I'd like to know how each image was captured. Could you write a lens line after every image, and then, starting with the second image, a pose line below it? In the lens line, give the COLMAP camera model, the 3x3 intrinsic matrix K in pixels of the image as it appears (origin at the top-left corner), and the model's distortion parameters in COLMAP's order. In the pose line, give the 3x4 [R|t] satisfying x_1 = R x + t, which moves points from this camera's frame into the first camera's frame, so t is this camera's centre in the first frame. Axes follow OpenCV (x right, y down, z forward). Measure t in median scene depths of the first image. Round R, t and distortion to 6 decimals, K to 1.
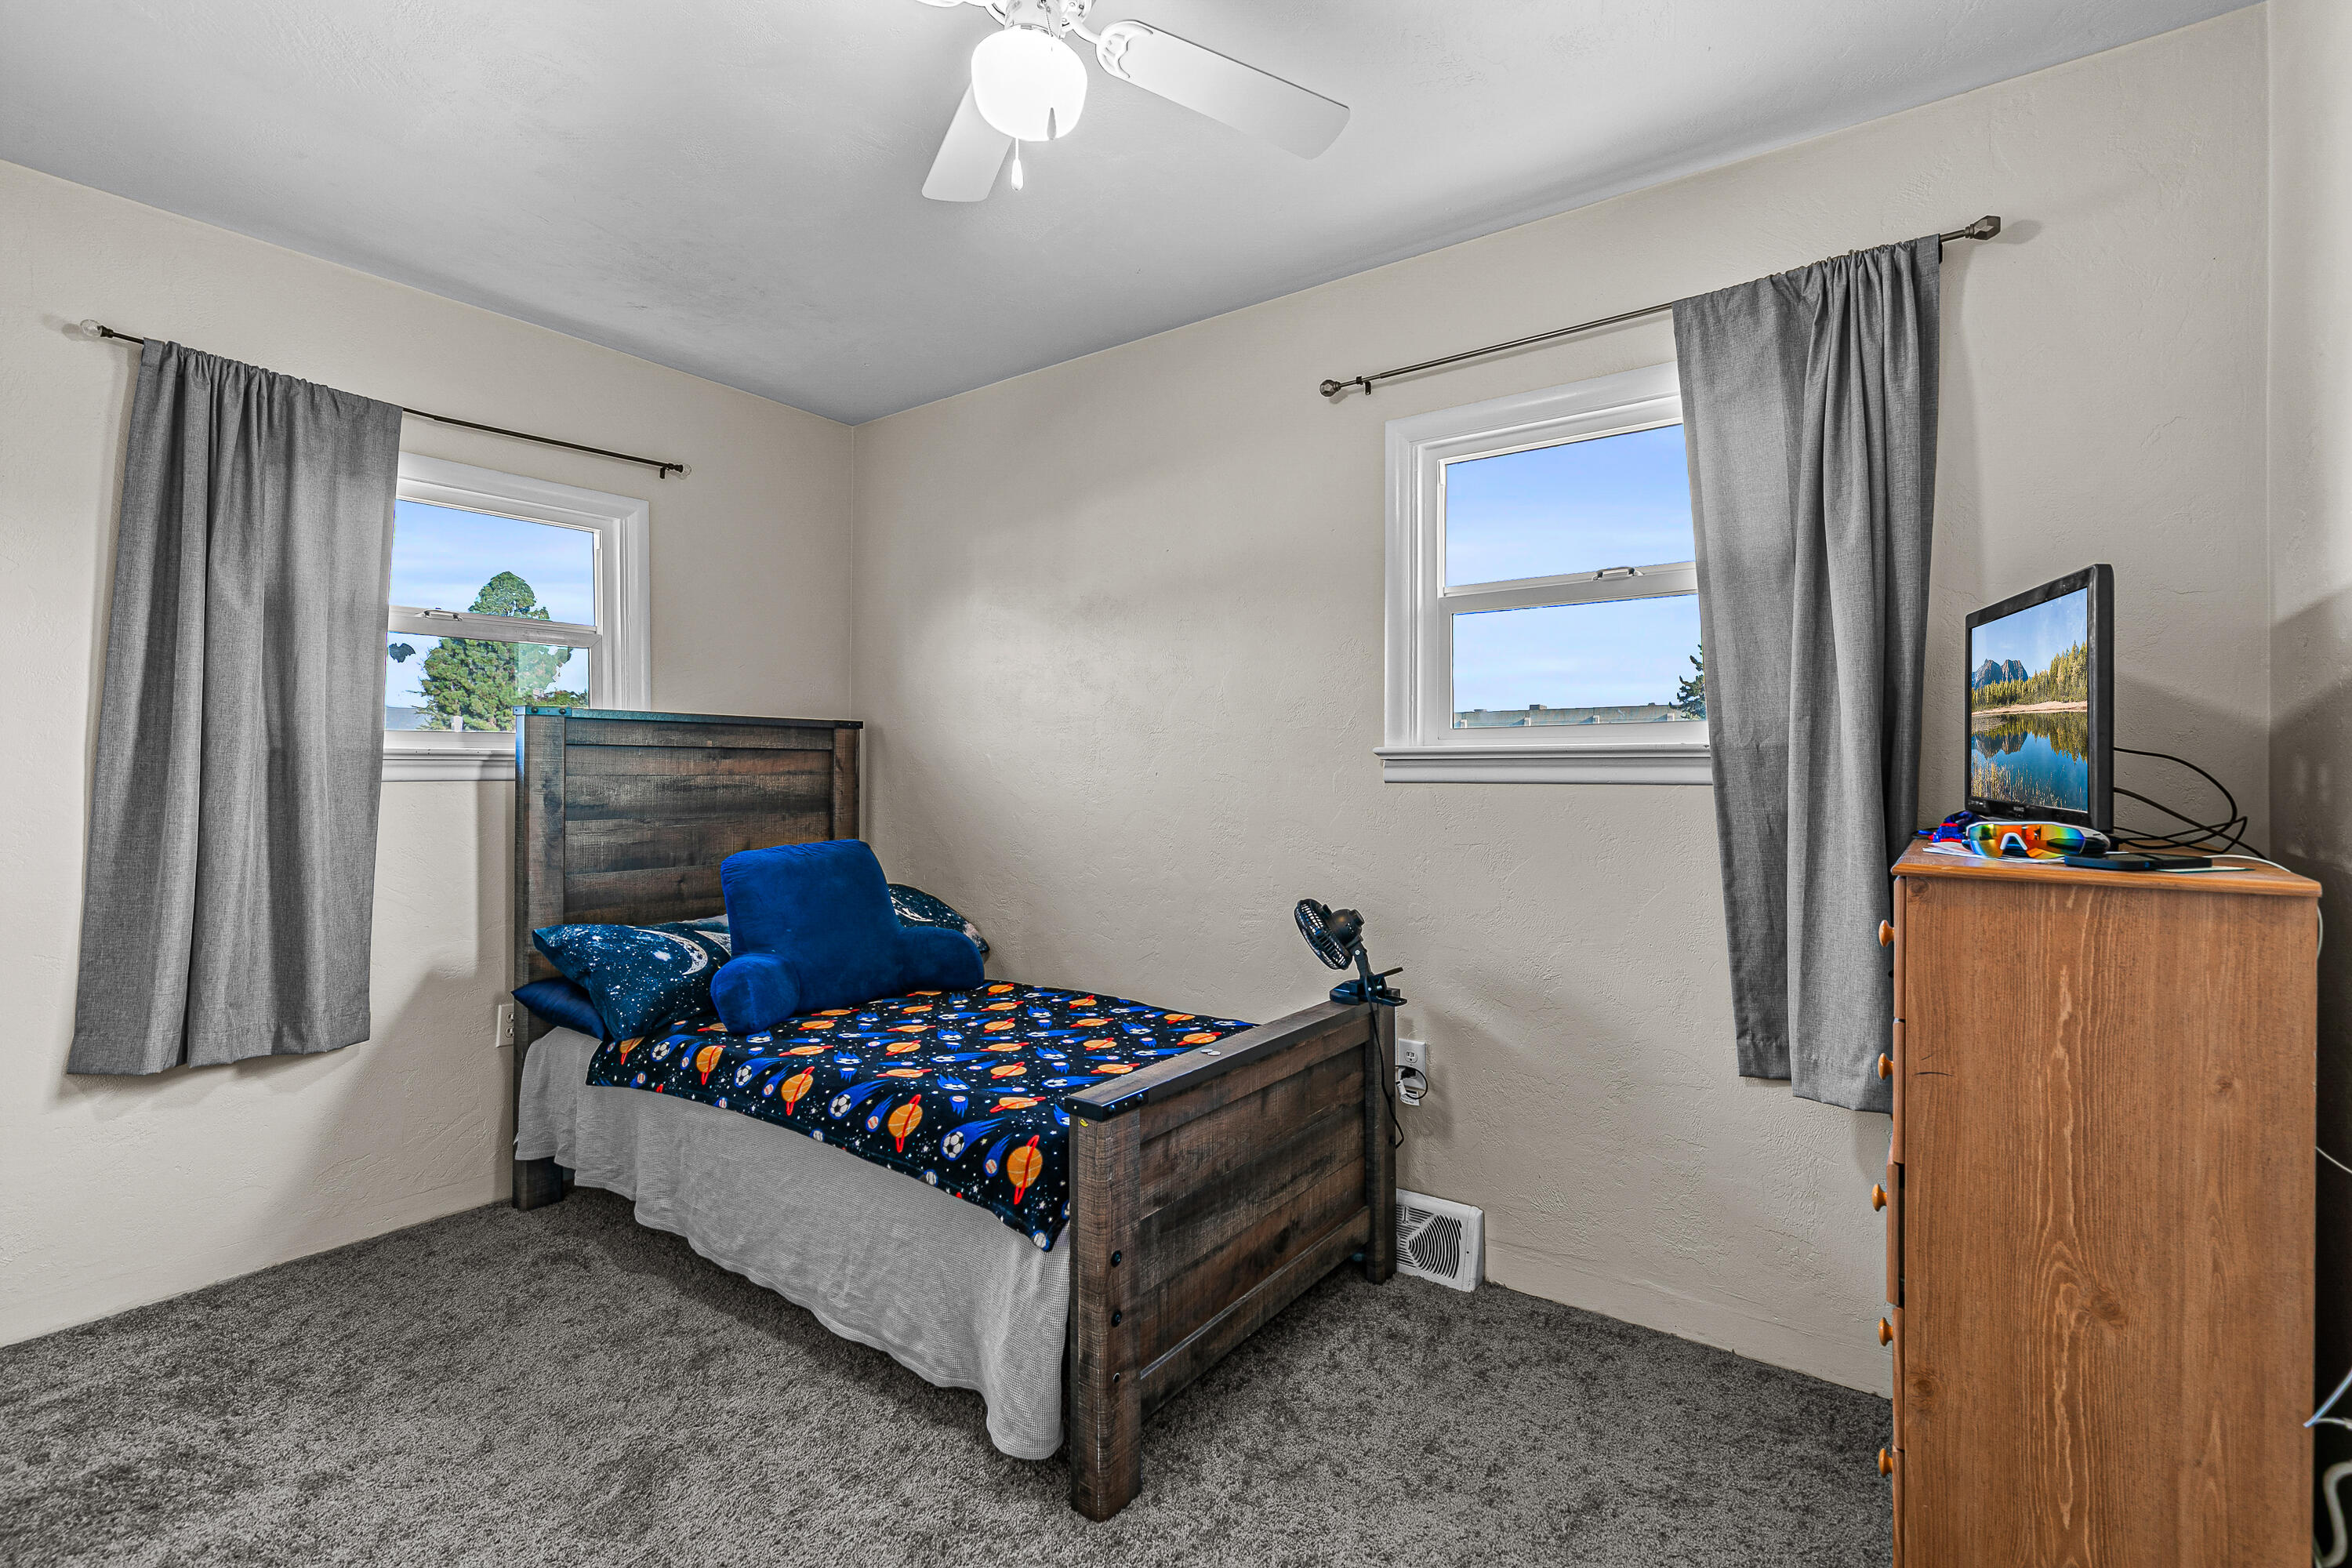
lens RADIAL K [[1062.4, 0, 1185.4], [0, 1062.4, 775.7], [0, 0, 1]] dist [0.009218, -0.000308]
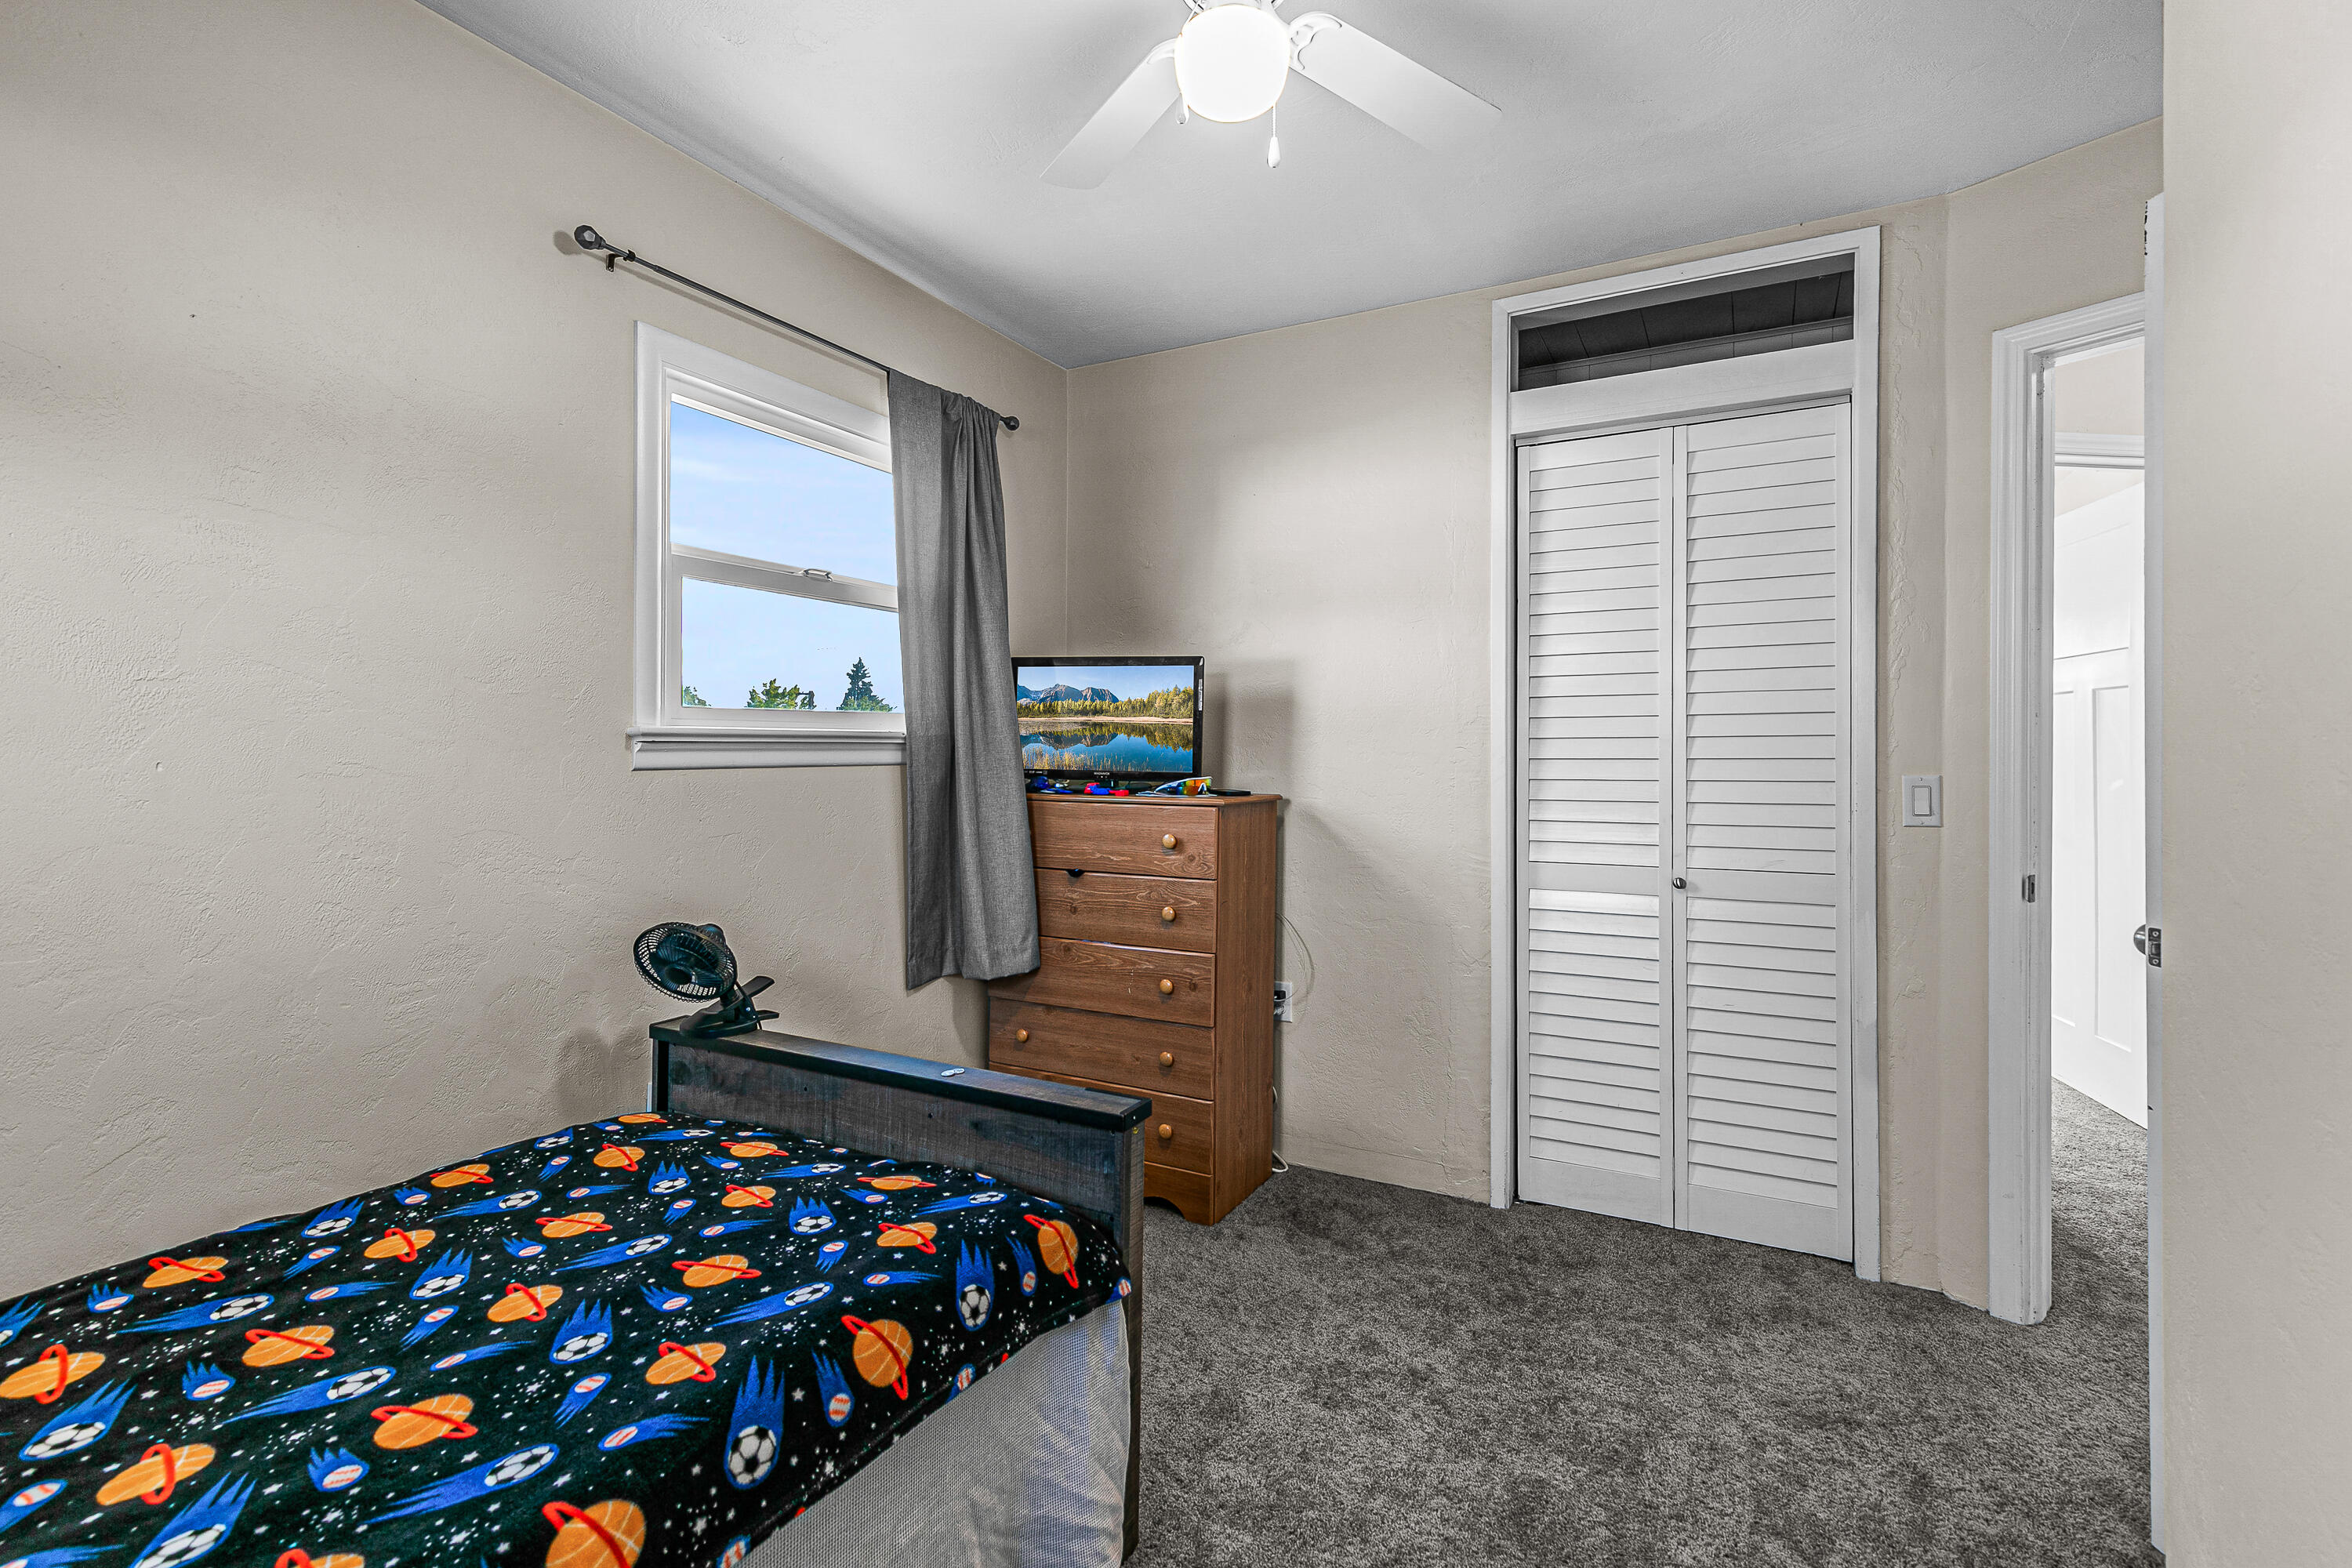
lens RADIAL K [[1062.4, 0, 1186.8], [0, 1062.4, 763.6], [0, 0, 1]] dist [0.009218, -0.000308]
pose [[-0.135251, -0.016201, 0.990679, -0.791167], [0.003995, 0.999849, 0.016896, -0.012875], [-0.990803, 0.006243, -0.135165, 0.828076]]
